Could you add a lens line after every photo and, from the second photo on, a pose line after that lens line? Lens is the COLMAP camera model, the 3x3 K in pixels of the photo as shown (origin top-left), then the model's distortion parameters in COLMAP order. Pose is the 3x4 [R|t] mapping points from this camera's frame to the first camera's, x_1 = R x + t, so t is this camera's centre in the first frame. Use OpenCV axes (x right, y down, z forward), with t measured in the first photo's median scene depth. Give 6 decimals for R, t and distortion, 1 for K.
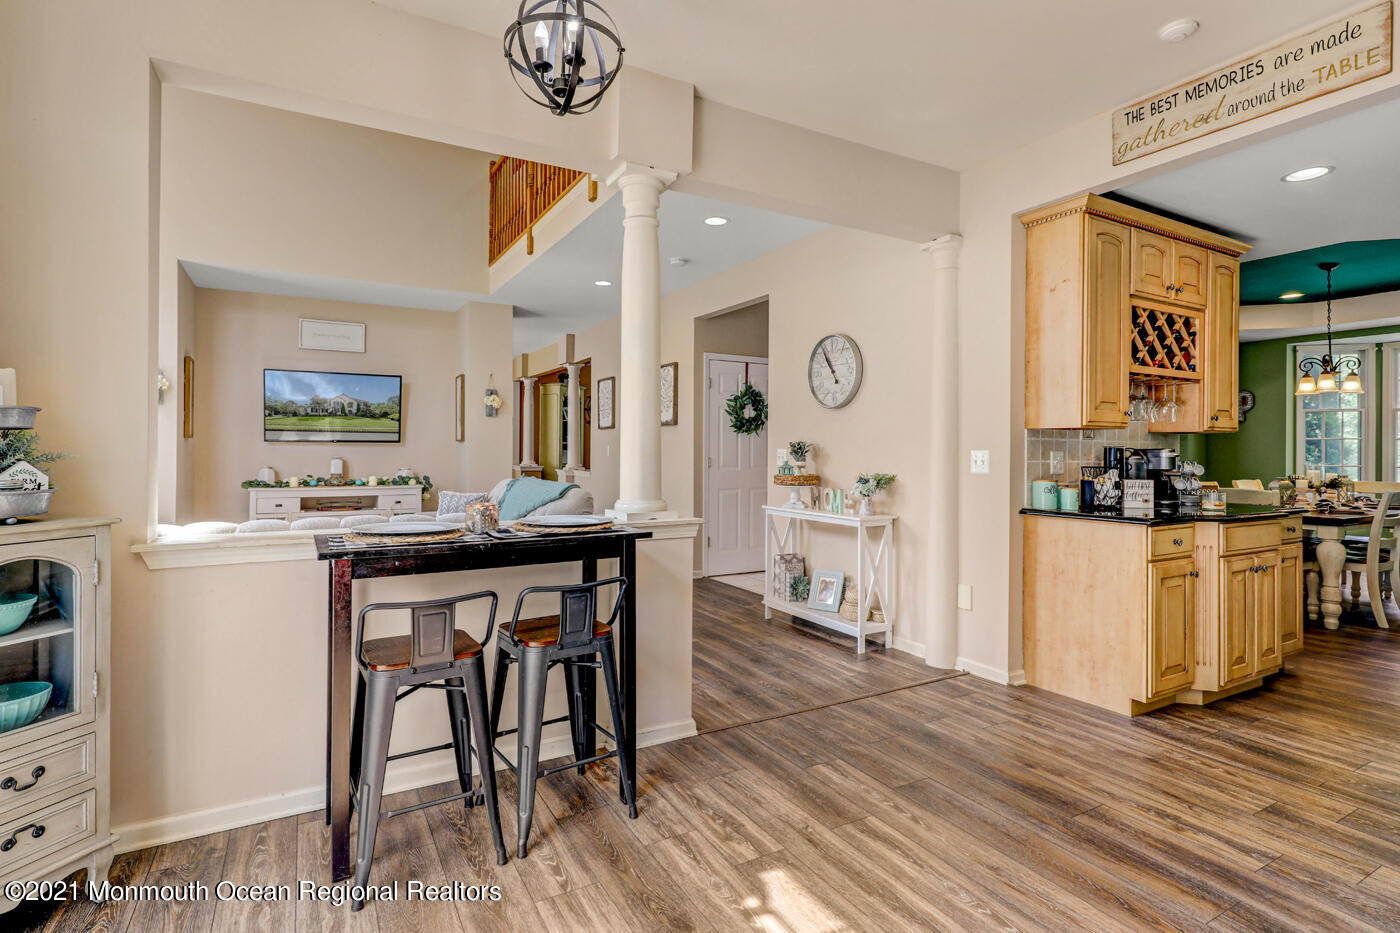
lens RADIAL K [[697.7, 0, 702.1], [0, 697.7, 446.9], [0, 0, 1]] dist [-0.004328, -0.000967]
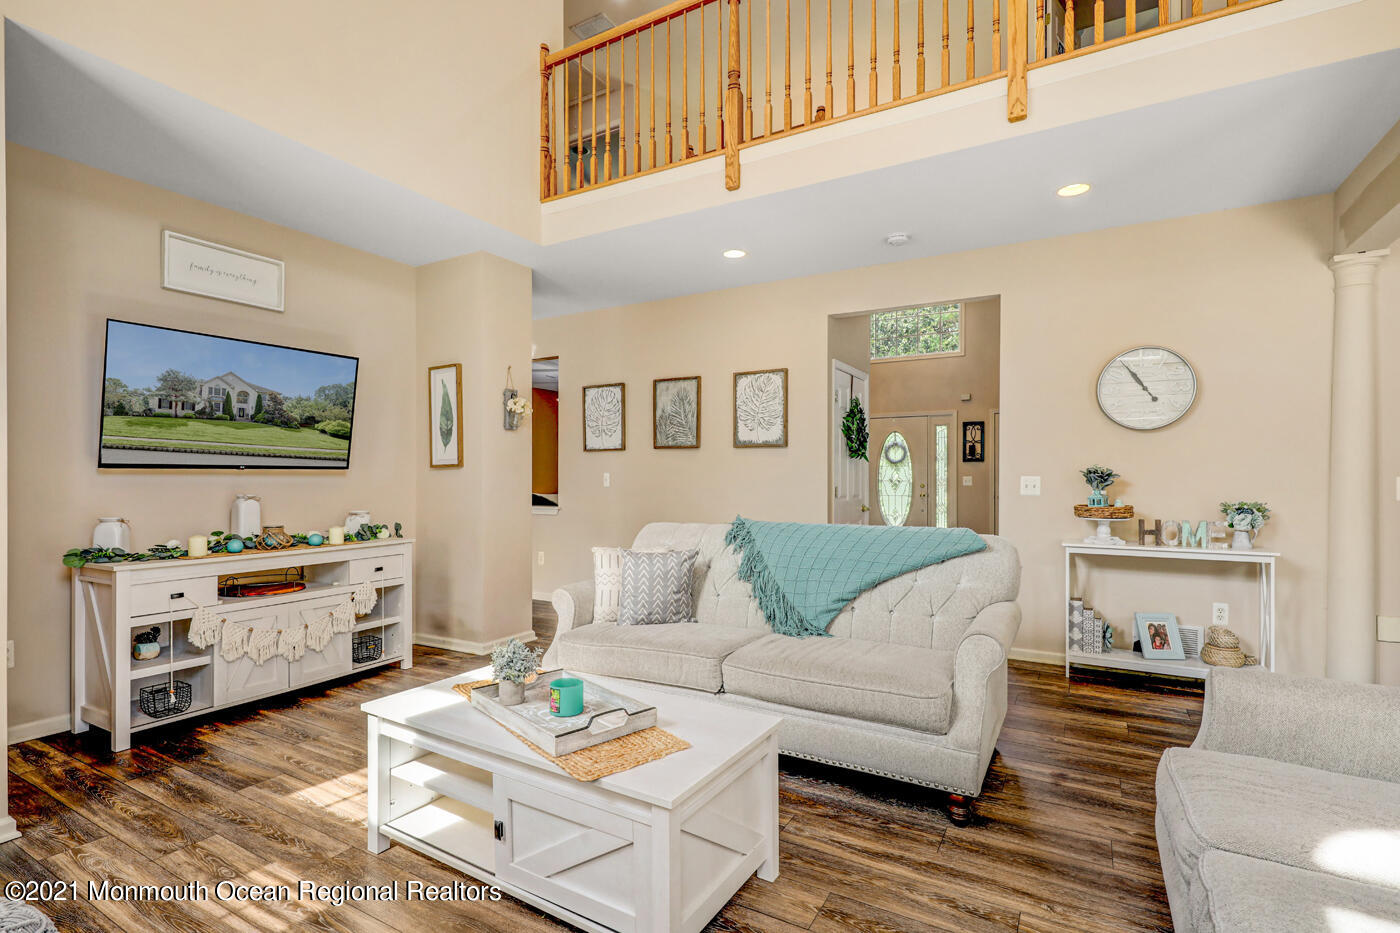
lens RADIAL K [[662.1, 0, 704.2], [0, 662.1, 476.6], [0, 0, 1]] dist [0.001727, 0.000380]
pose [[0.861354, -0.006588, 0.507962, -0.506526], [0.004017, 0.999973, 0.006157, -0.002219], [-0.507989, -0.003263, 0.861357, 0.388943]]
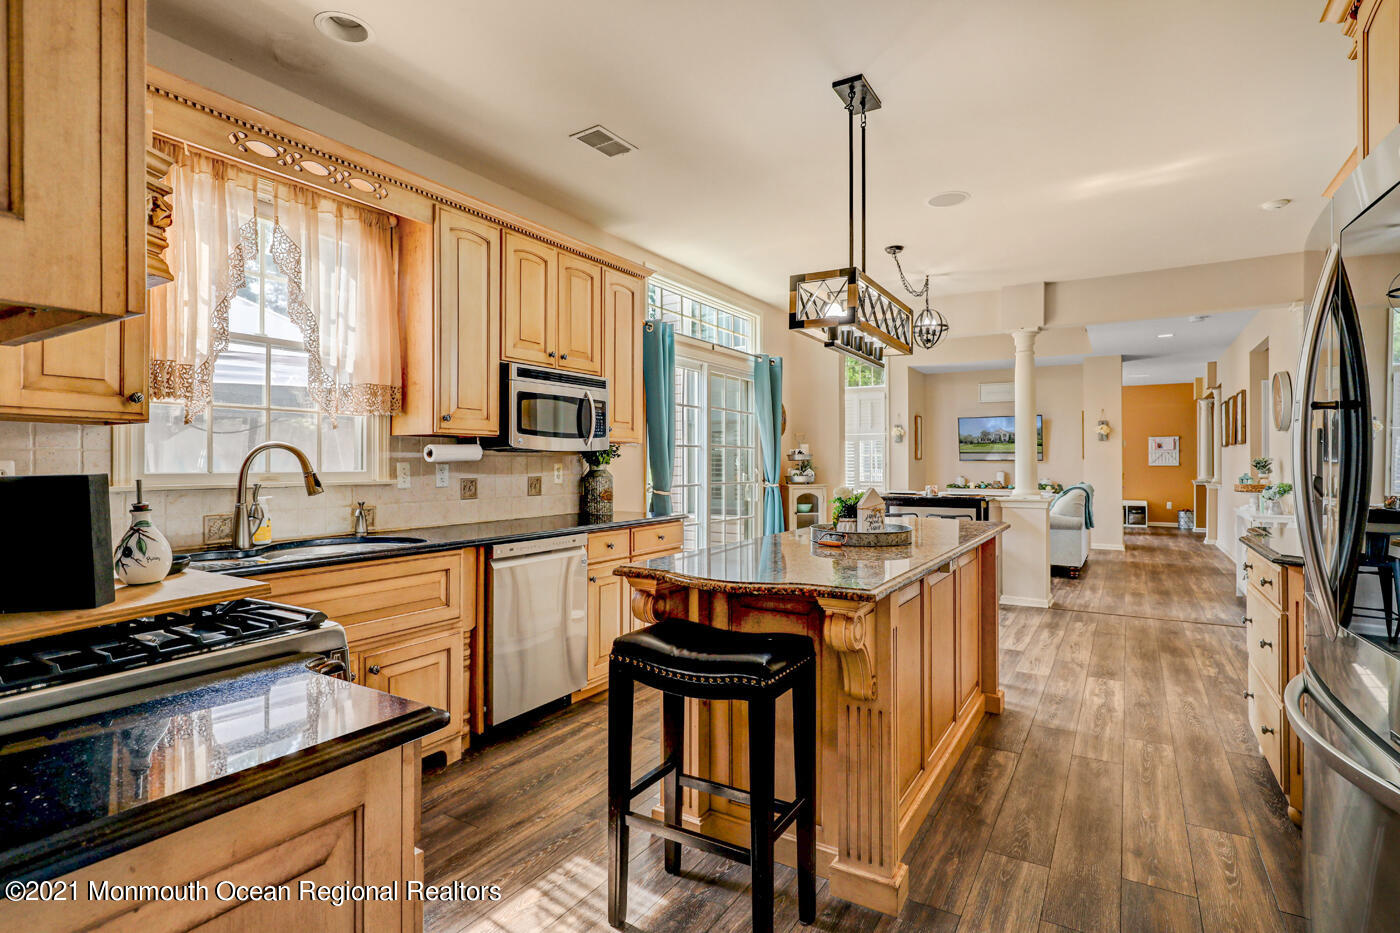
lens RADIAL K [[700.0, 0, 700.0], [0, 700.0, 466.5], [0, 0, 1]] dist [0.000026, -0.000686]
pose [[0.484022, -0.002124, -0.875053, 0.542395], [0.005884, 0.999982, 0.000828, 0.000380], [0.875036, -0.005549, 0.484026, -0.357931]]
